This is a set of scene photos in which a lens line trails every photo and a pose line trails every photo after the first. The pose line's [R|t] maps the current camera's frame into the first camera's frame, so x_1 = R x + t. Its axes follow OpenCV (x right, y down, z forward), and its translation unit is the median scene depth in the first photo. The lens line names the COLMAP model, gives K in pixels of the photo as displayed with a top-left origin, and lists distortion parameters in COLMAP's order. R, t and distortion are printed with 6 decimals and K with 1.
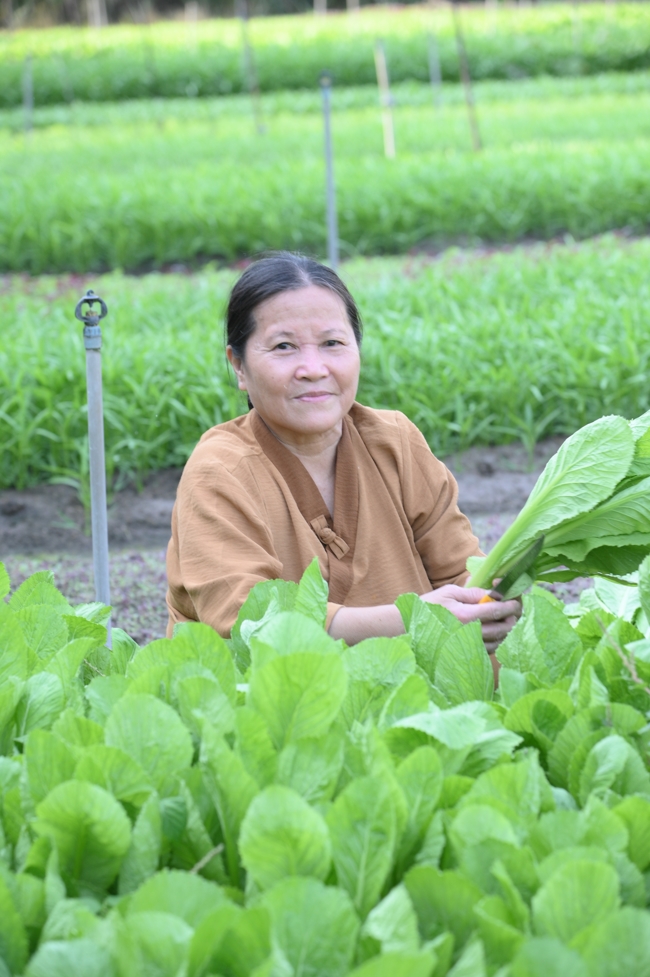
lens RADIAL K [[3164.0, 0, 325.3], [0, 3164.0, 488.6], [0, 0, 1]] dist [-0.123377, 0.000000]
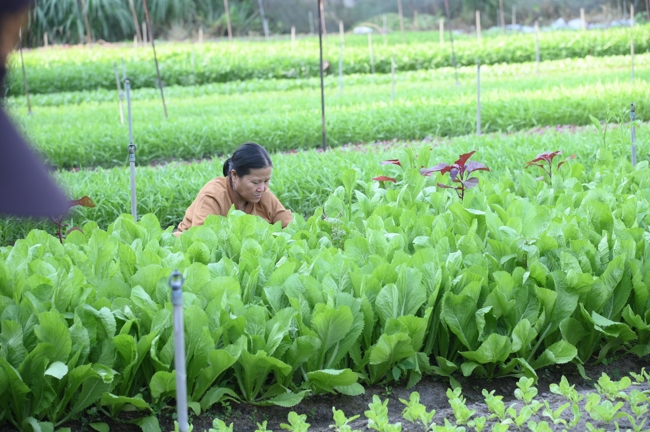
lens RADIAL K [[2334.8, 0, 324.9], [0, 2334.8, 215.7], [0, 0, 1]] dist [0.580512, 0.000000]
pose [[0.986625, -0.019090, 0.161883, -0.108558], [0.031554, 0.996701, -0.074774, 0.077397], [-0.159922, 0.078882, 0.983973, -0.535920]]
